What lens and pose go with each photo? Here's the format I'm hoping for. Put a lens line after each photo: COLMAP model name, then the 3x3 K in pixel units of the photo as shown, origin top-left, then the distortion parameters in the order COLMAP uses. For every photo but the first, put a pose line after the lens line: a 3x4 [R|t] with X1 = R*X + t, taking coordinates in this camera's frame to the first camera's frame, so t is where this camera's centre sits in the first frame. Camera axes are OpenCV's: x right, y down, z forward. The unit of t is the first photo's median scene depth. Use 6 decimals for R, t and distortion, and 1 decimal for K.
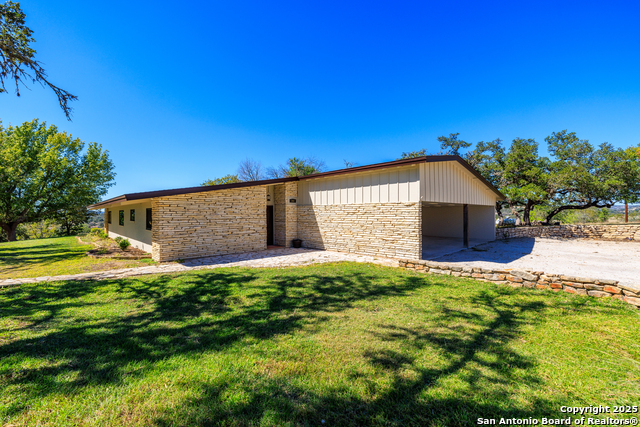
lens RADIAL K [[266.1, 0, 320.0], [0, 266.1, 213.5], [0, 0, 1]] dist [-0.000550, 0.000085]
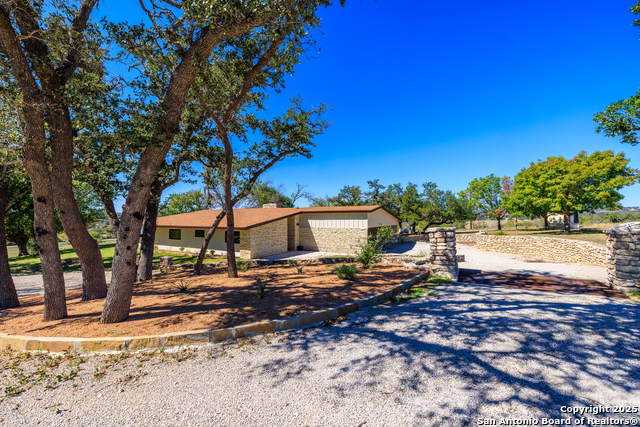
lens RADIAL K [[266.1, 0, 320.0], [0, 266.1, 213.5], [0, 0, 1]] dist [-0.000550, 0.000085]
pose [[0.958881, 0.006247, 0.283740, -0.473070], [-0.001906, 0.999877, -0.015573, -0.094313], [-0.283802, 0.014391, 0.958775, -0.769272]]
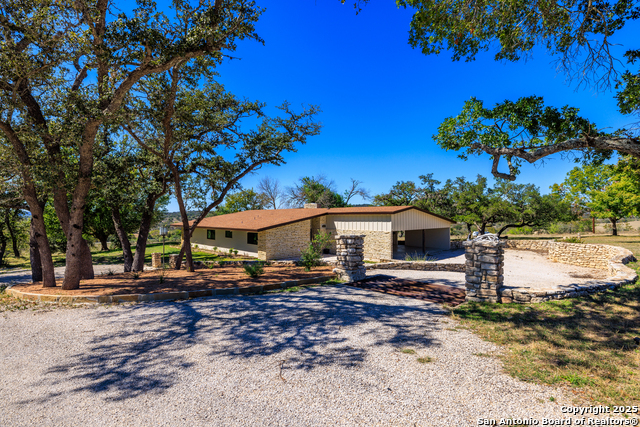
lens RADIAL K [[309.6, 0, 319.5], [0, 309.6, 228.2], [0, 0, 1]] dist [0.014843, 0.000090]
pose [[0.999944, 0.002619, 0.010288, -0.152025], [-0.003032, 0.999183, 0.040288, -0.116507], [-0.010174, -0.040317, 0.999135, -0.996408]]
